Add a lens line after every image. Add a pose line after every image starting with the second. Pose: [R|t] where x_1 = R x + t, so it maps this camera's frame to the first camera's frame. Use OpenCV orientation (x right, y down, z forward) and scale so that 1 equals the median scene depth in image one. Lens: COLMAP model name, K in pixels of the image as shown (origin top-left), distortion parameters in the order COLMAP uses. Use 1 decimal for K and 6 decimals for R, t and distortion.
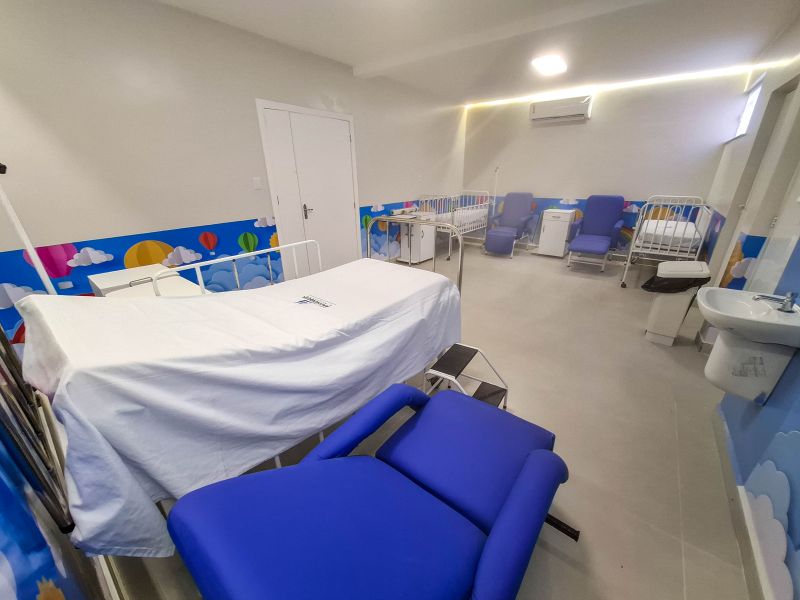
lens RADIAL K [[319.5, 0, 400.3], [0, 319.5, 299.2], [0, 0, 1]] dist [0.015410, 0.001990]
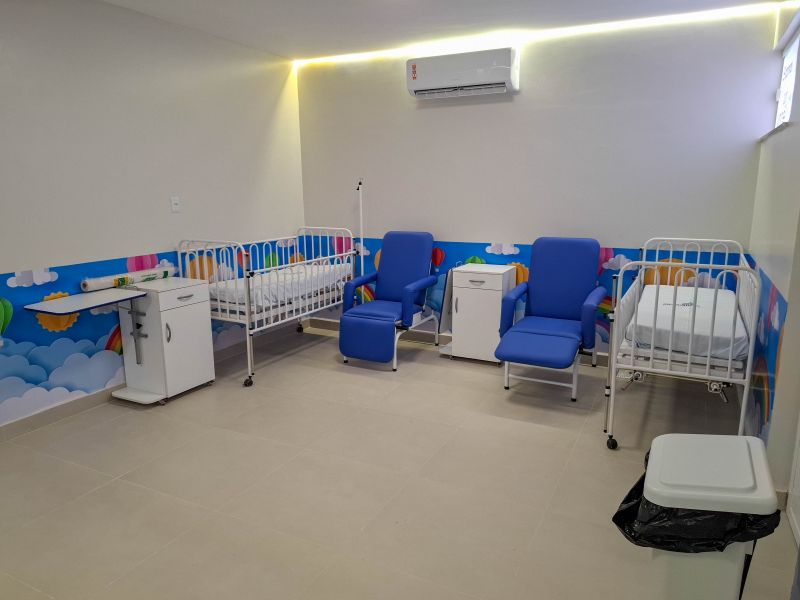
lens RADIAL K [[554.4, 0, 396.9], [0, 554.4, 299.2], [0, 0, 1]] dist [0.062062, -0.017454]
pose [[0.985220, -0.035012, 0.167677, 0.235625], [0.062862, 0.984490, -0.163791, -0.104754], [-0.159342, 0.171911, 0.972140, 0.226842]]
